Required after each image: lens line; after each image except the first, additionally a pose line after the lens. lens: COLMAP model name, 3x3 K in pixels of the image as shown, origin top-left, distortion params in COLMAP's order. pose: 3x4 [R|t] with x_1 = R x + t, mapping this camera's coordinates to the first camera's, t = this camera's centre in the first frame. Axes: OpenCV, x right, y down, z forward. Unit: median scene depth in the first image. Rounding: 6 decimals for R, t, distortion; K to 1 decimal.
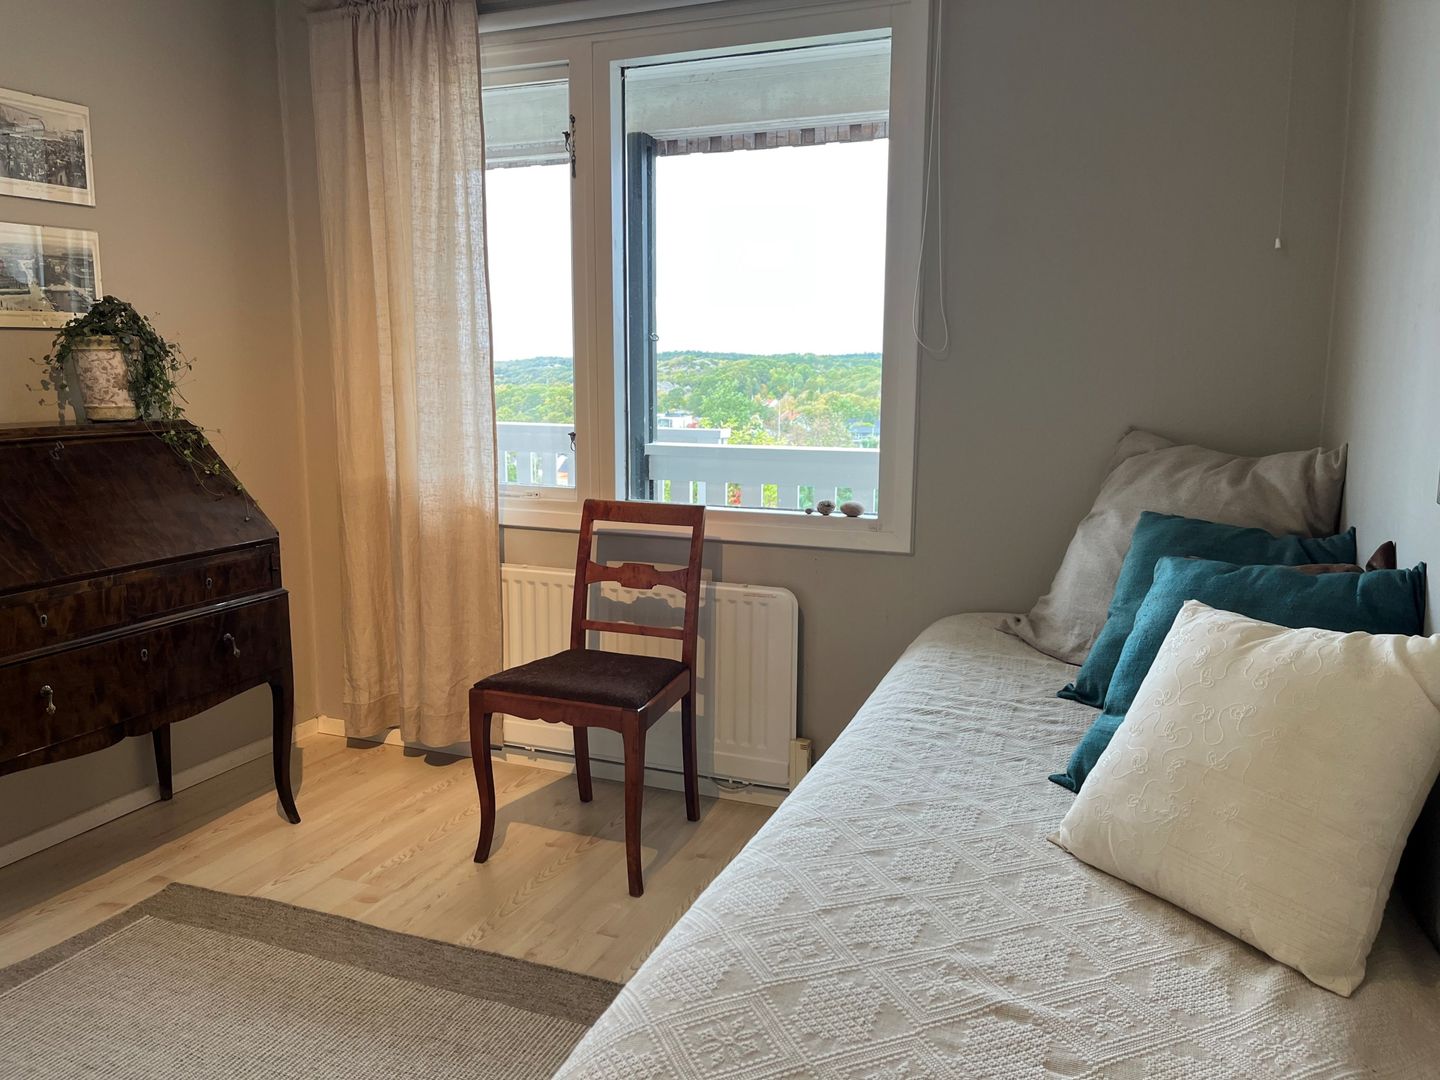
lens RADIAL K [[1094.3, 0, 712.1], [0, 1094.3, 542.5], [0, 0, 1]] dist [0.038084, -0.007406]
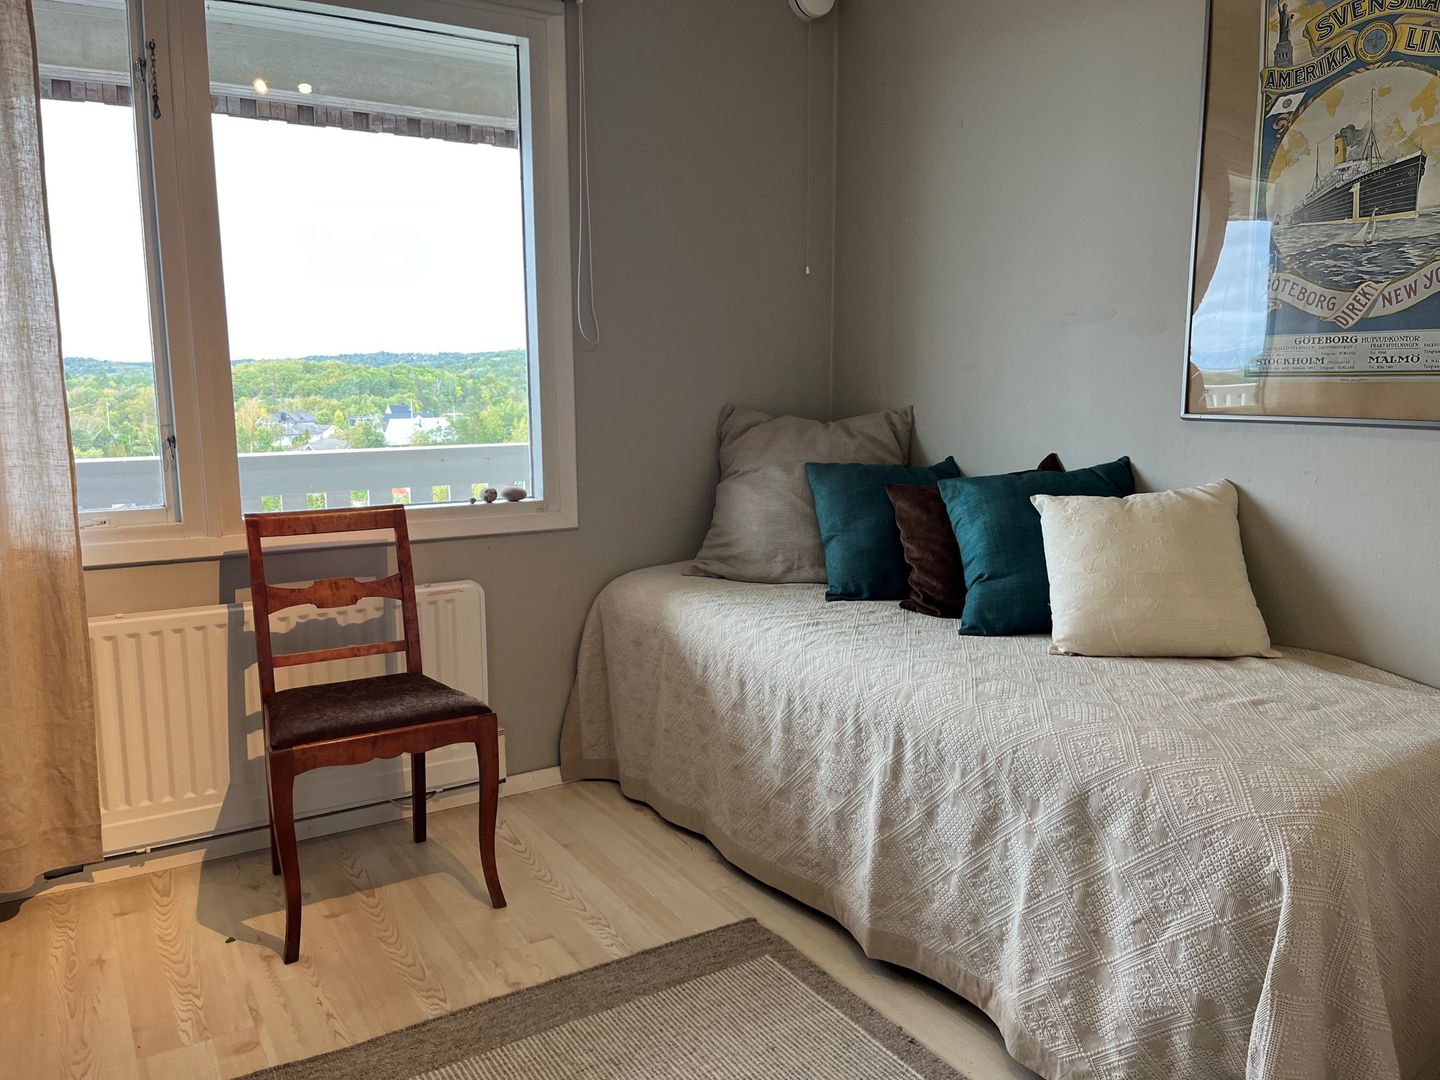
lens RADIAL K [[1094.3, 0, 719.9], [0, 1094.3, 539.1], [0, 0, 1]] dist [0.038084, -0.007406]
pose [[0.592197, -0.126126, 0.795861, -0.593532], [0.136634, 0.989089, 0.055080, -0.018965], [-0.794125, 0.076123, 0.602969, 0.216072]]
